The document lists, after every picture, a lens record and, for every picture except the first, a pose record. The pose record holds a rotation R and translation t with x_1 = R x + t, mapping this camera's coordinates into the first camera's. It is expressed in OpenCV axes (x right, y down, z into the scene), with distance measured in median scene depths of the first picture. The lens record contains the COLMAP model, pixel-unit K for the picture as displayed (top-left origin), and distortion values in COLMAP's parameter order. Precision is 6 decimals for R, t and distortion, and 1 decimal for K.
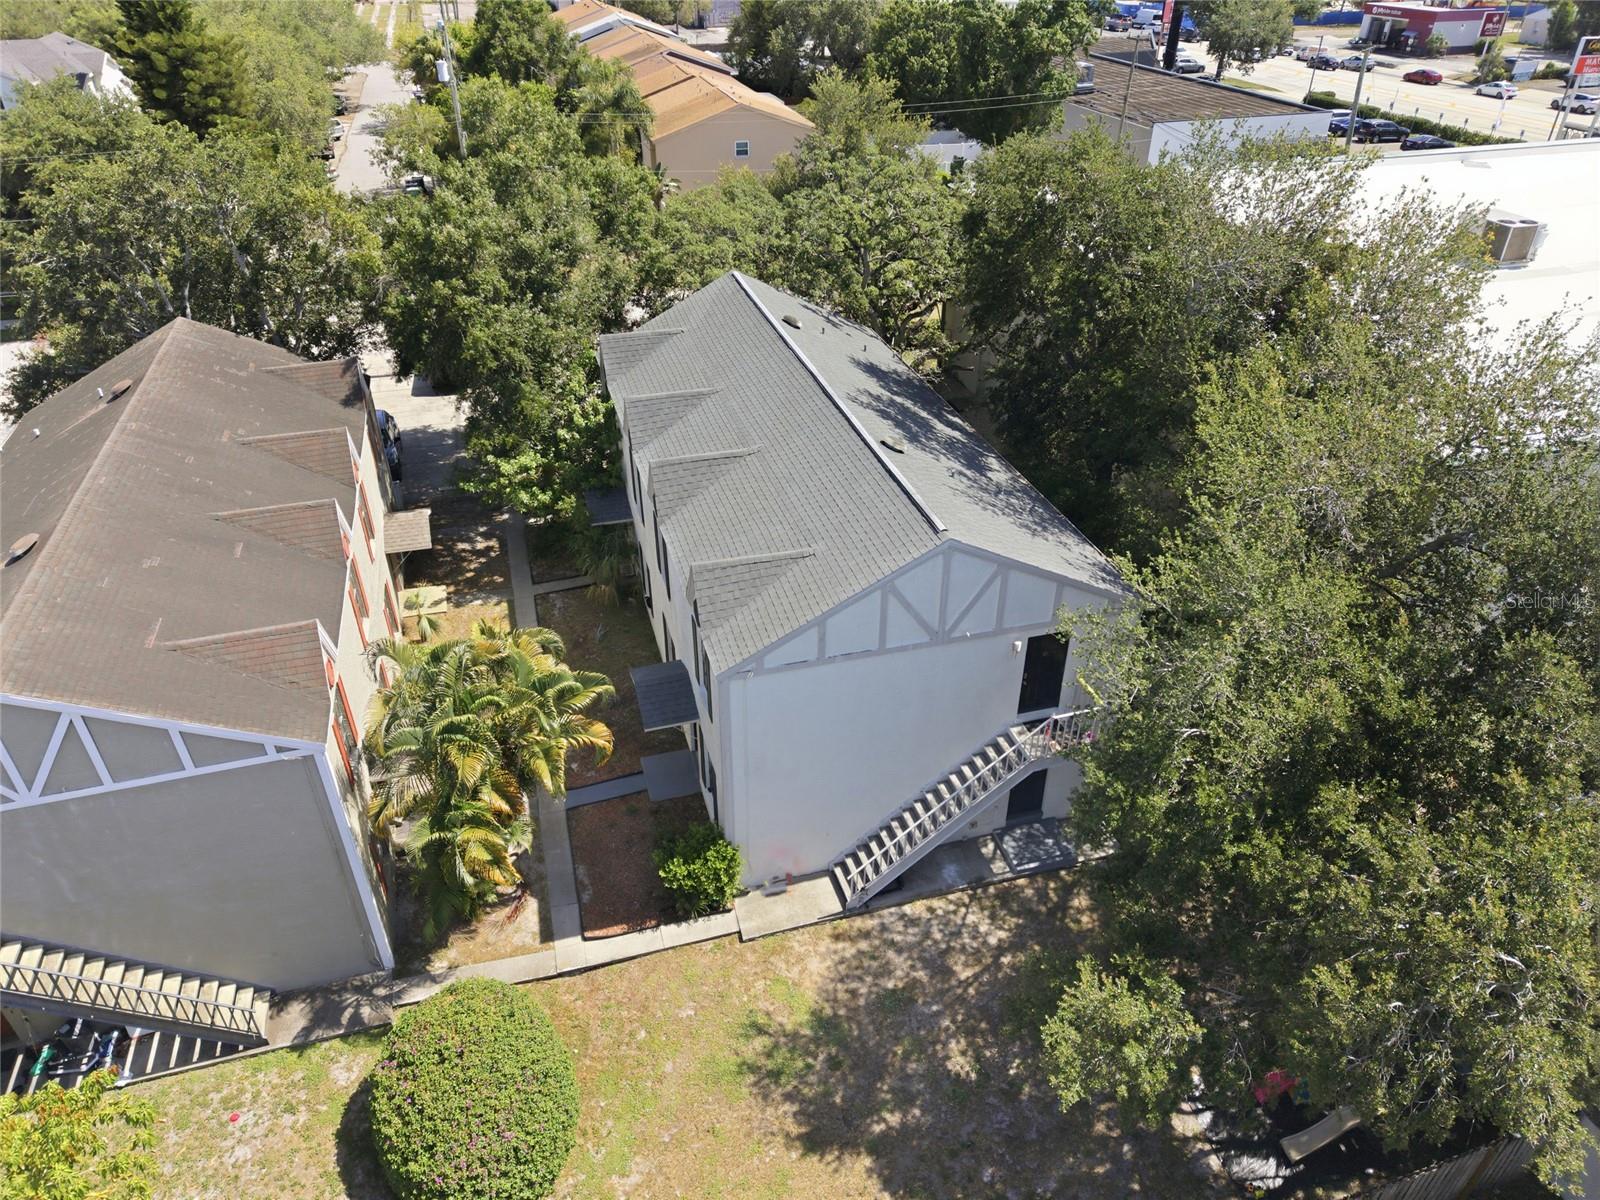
lens RADIAL K [[1081.1, 0, 800.0], [0, 1081.1, 600.0], [0, 0, 1]] dist [0.008117, -0.000175]
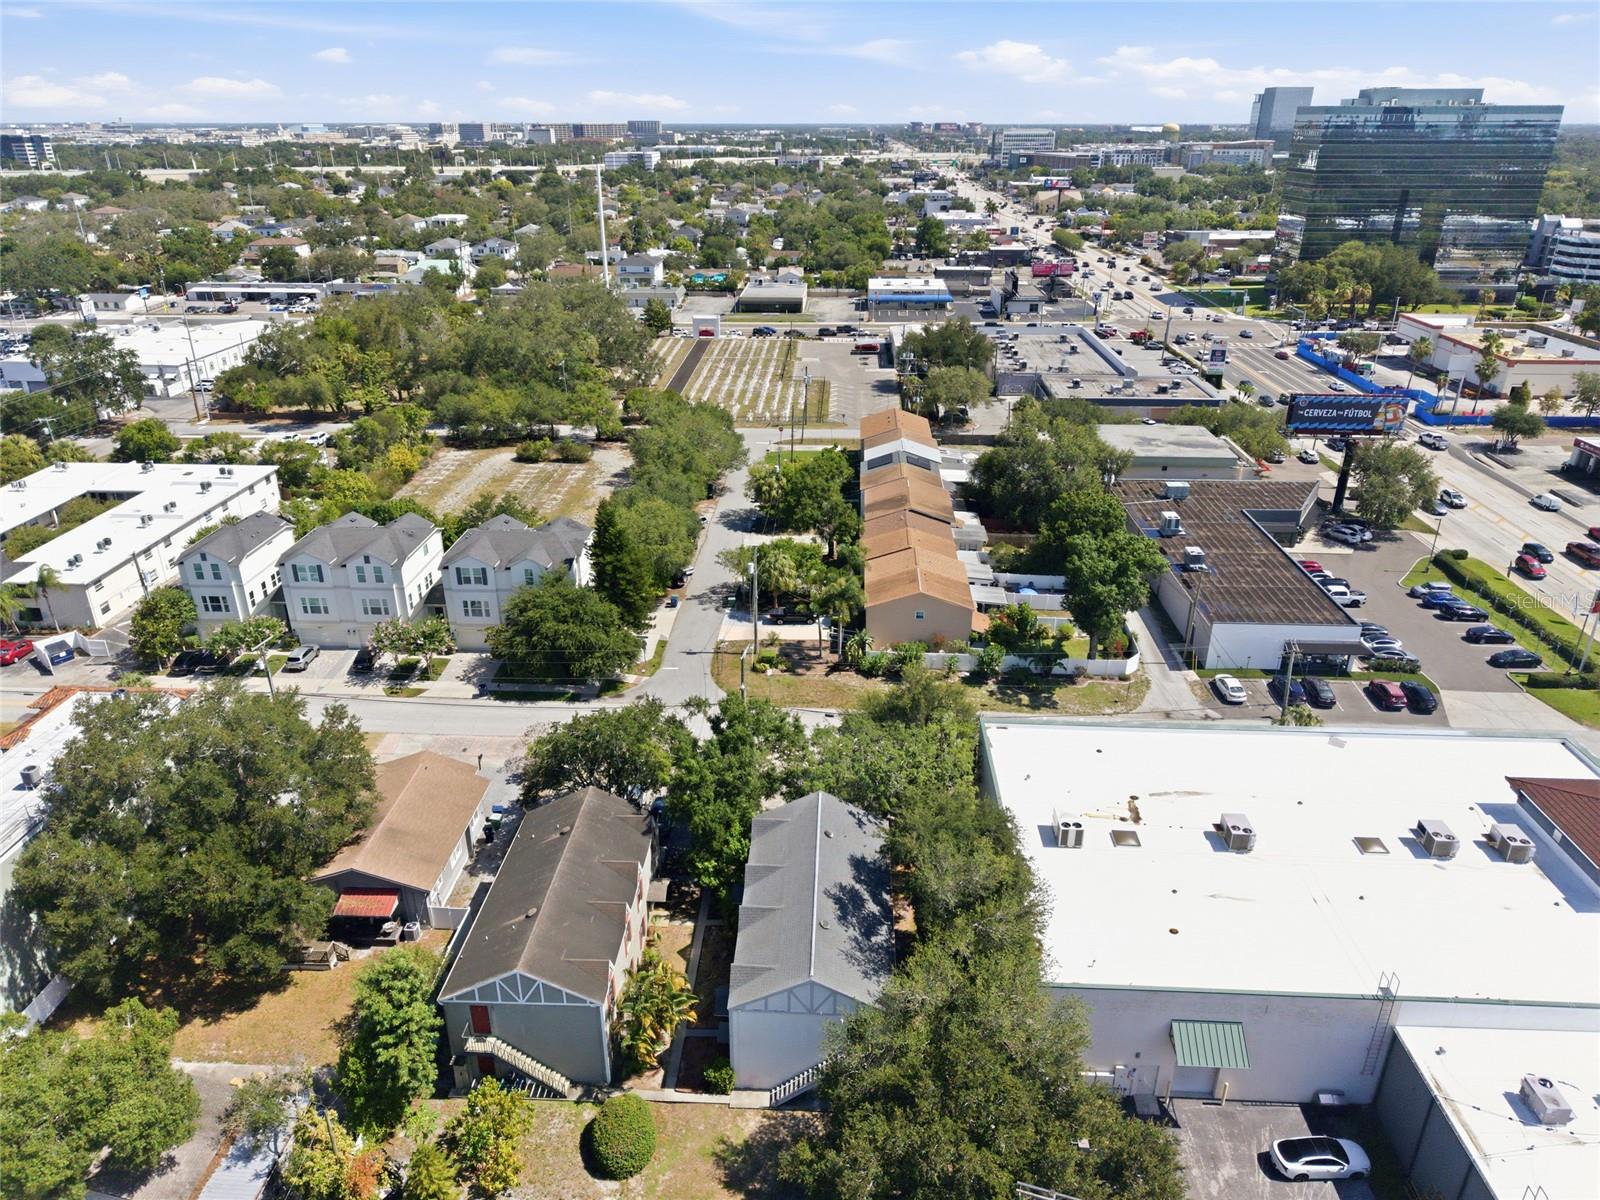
lens RADIAL K [[1081.1, 0, 800.0], [0, 1081.1, 600.0], [0, 0, 1]] dist [0.008117, -0.000175]
pose [[0.945852, 0.135678, -0.294881, 0.743828], [-0.180174, 0.975104, -0.129263, -0.603513], [0.270002, 0.175394, 0.946750, -1.736786]]
